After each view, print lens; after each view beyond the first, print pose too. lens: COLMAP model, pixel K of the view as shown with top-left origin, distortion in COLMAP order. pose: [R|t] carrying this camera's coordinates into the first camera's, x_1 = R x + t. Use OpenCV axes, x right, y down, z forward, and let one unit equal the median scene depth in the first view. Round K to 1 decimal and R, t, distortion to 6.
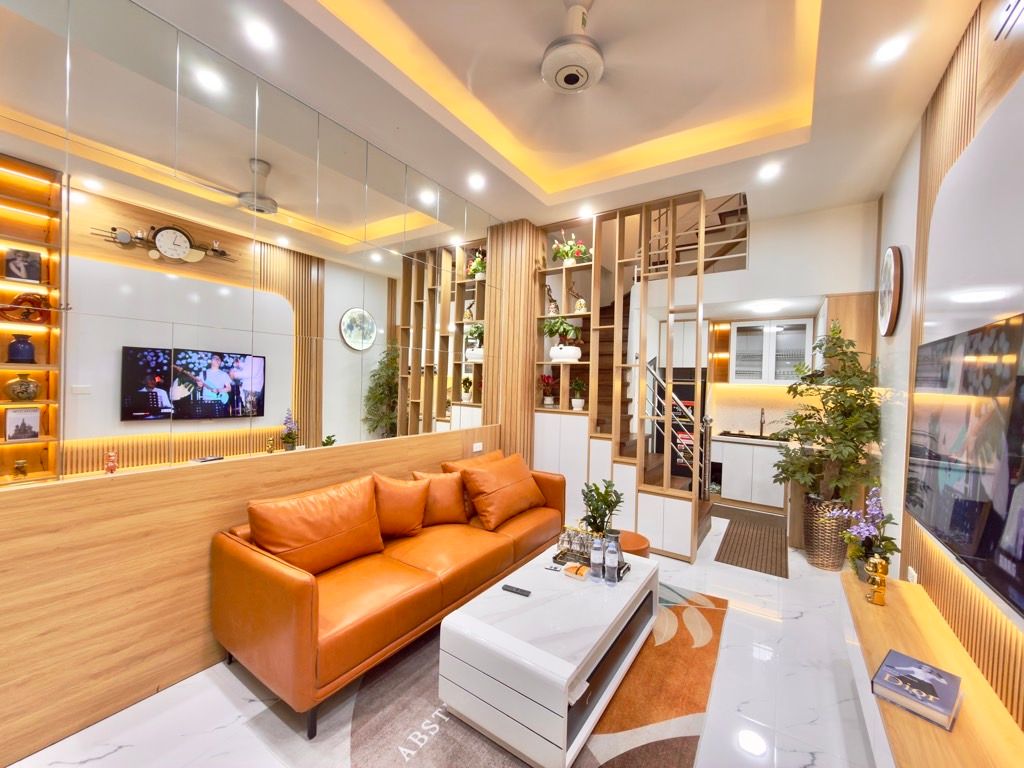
lens RADIAL K [[407.7, 0, 515.9], [0, 407.7, 381.7], [0, 0, 1]] dist [-0.004971, -0.000908]
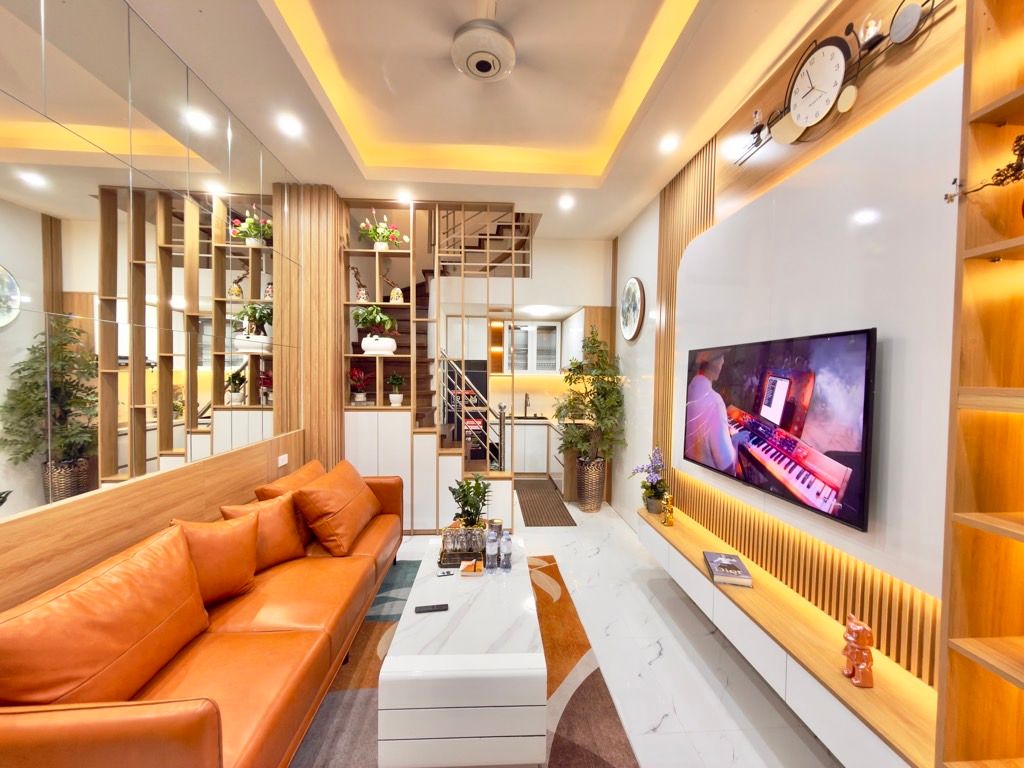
lens RADIAL K [[407.7, 0, 507.1], [0, 407.7, 380.7], [0, 0, 1]] dist [-0.004971, -0.000908]
pose [[0.789403, -0.028606, 0.613208, -0.230931], [0.012970, 0.999468, 0.029929, -0.014062], [-0.613738, -0.015672, 0.789354, 0.101656]]
